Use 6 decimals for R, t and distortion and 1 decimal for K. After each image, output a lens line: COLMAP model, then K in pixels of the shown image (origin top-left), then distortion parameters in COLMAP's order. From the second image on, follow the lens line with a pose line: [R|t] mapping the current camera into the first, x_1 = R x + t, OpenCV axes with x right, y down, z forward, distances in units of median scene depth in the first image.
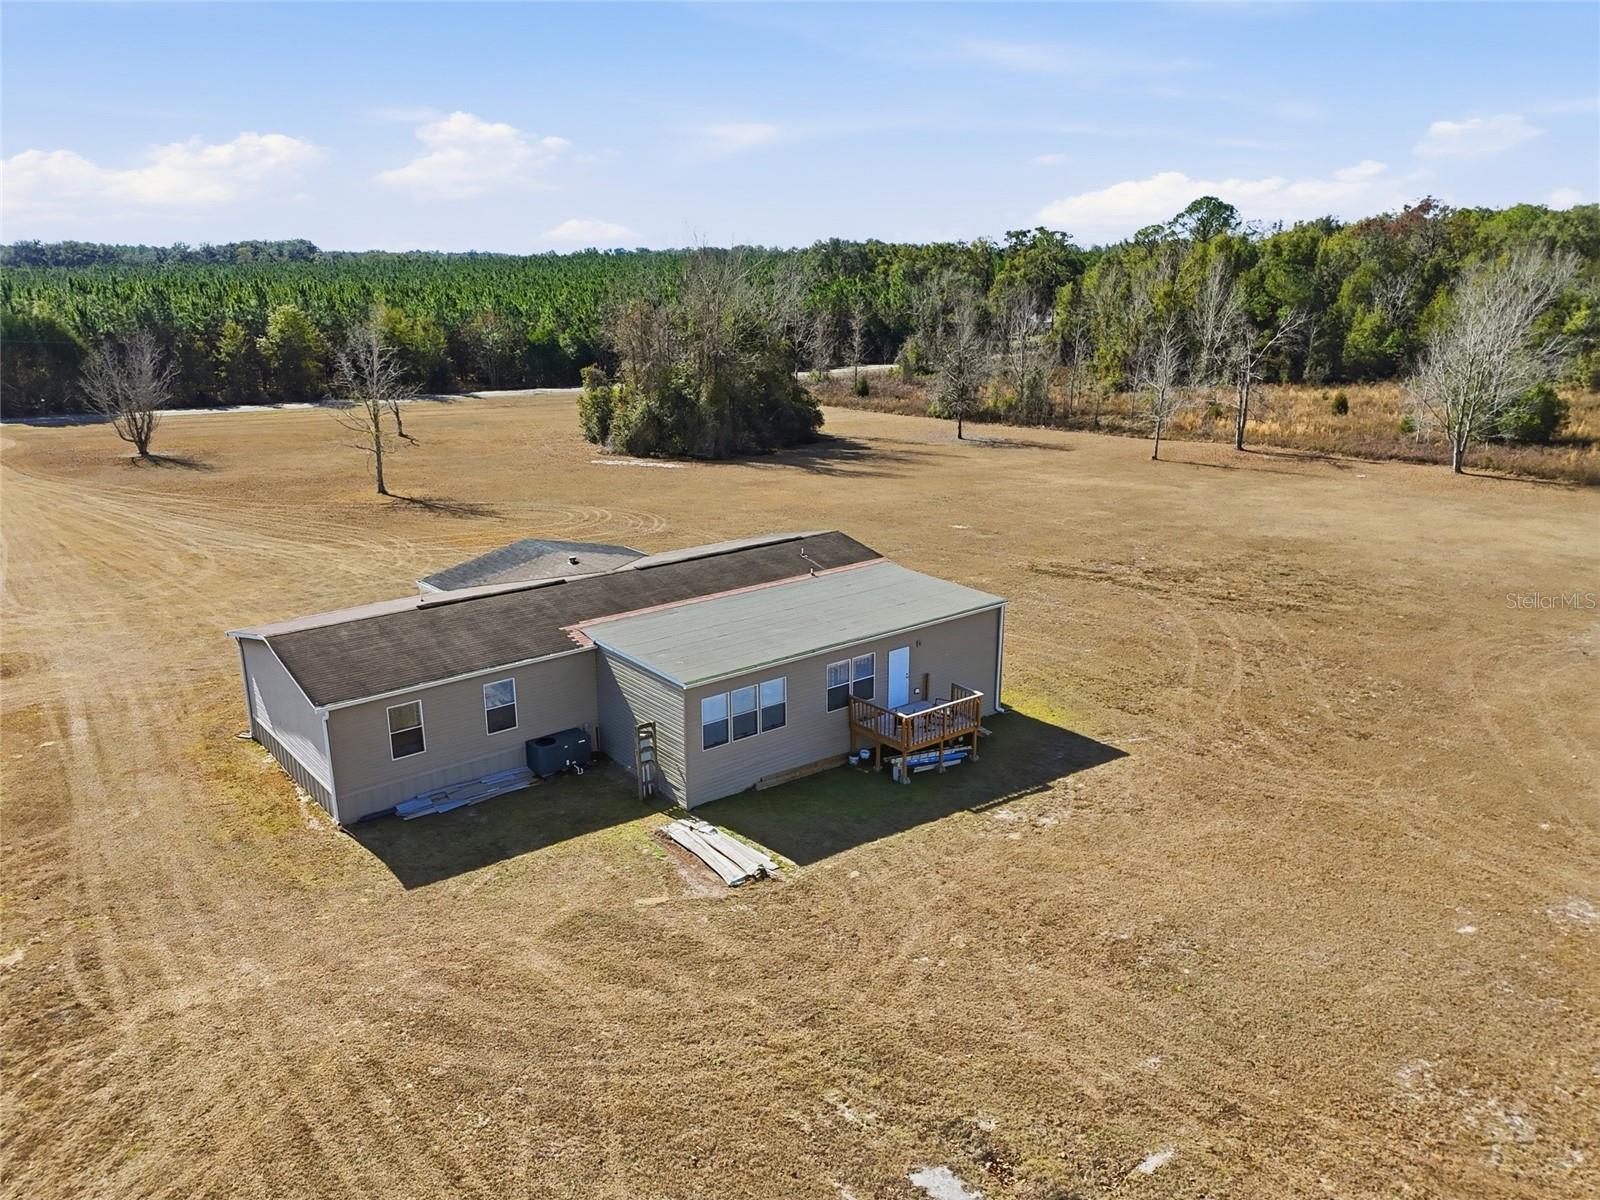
lens RADIAL K [[1185.4, 0, 800.2], [0, 1185.4, 602.3], [0, 0, 1]] dist [0.078453, -0.074640]
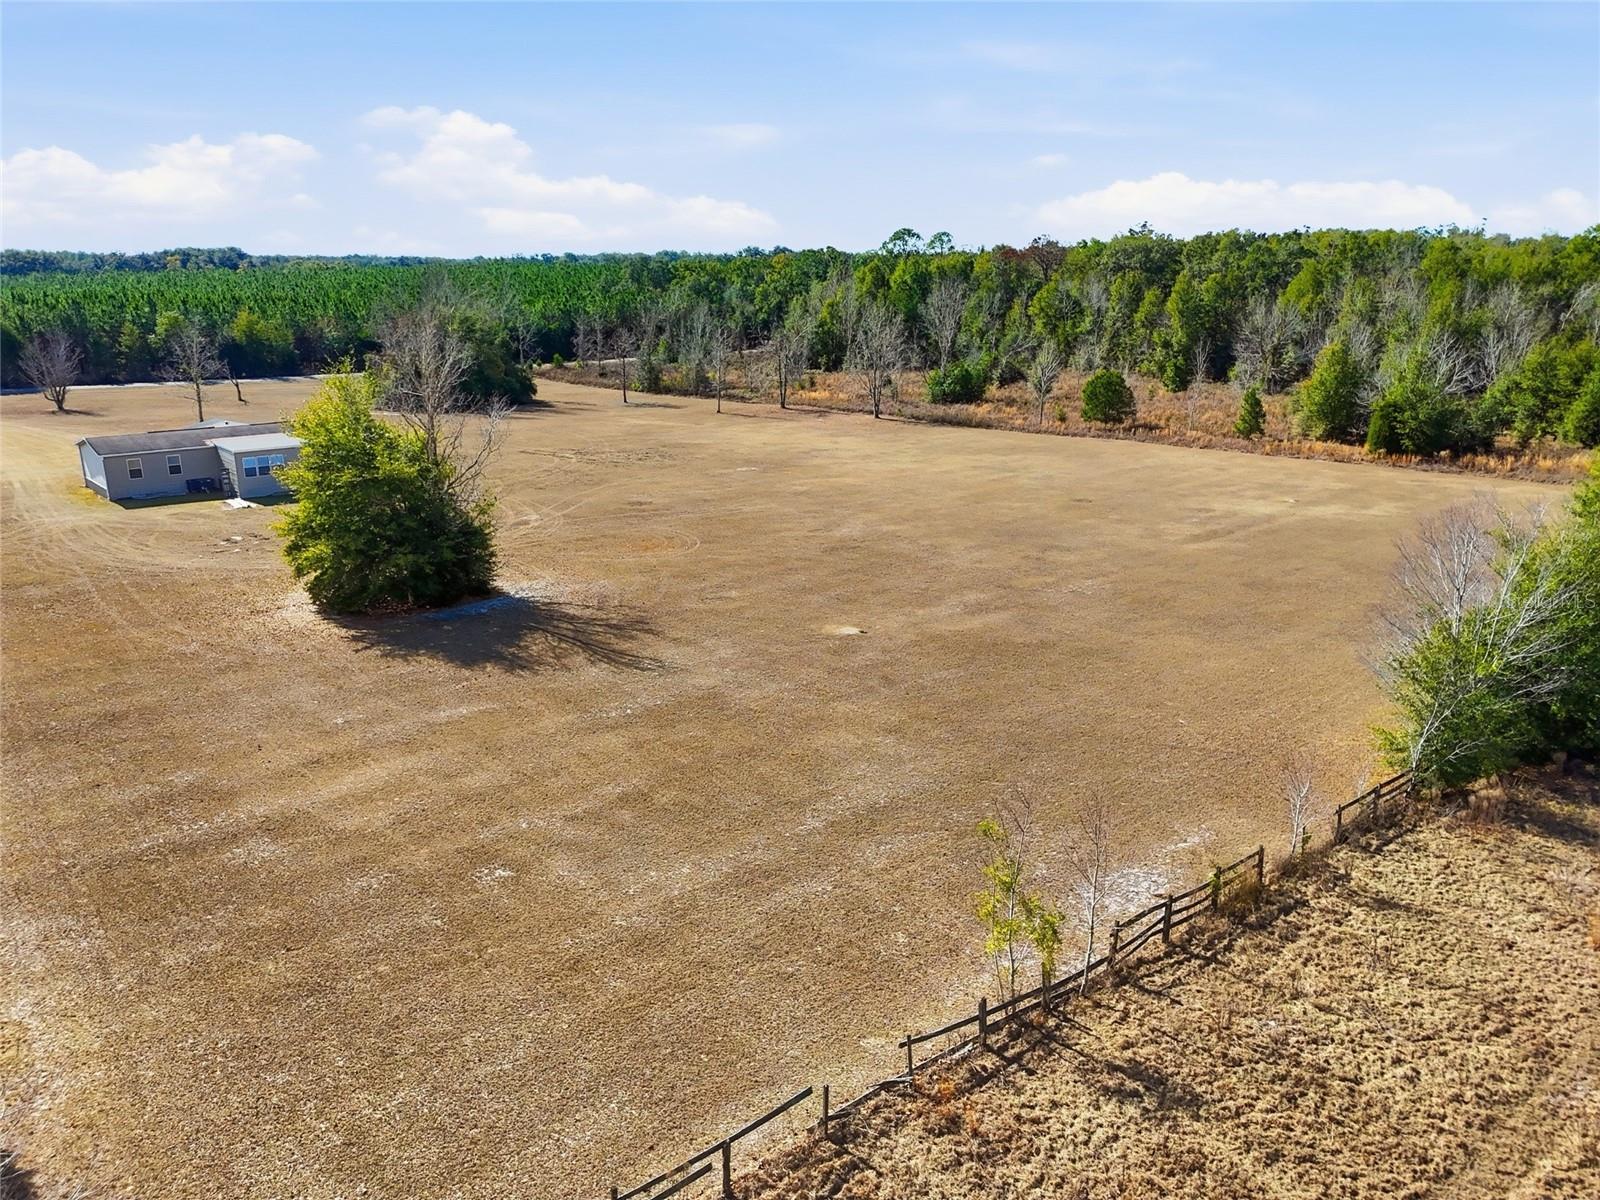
lens RADIAL K [[1185.4, 0, 798.4], [0, 1185.4, 597.8], [0, 0, 1]] dist [0.078453, -0.074640]
pose [[0.999455, -0.009173, 0.031711, 0.355729], [0.009320, 0.999947, -0.004479, 0.136894], [-0.031668, 0.004773, 0.999487, -0.587715]]
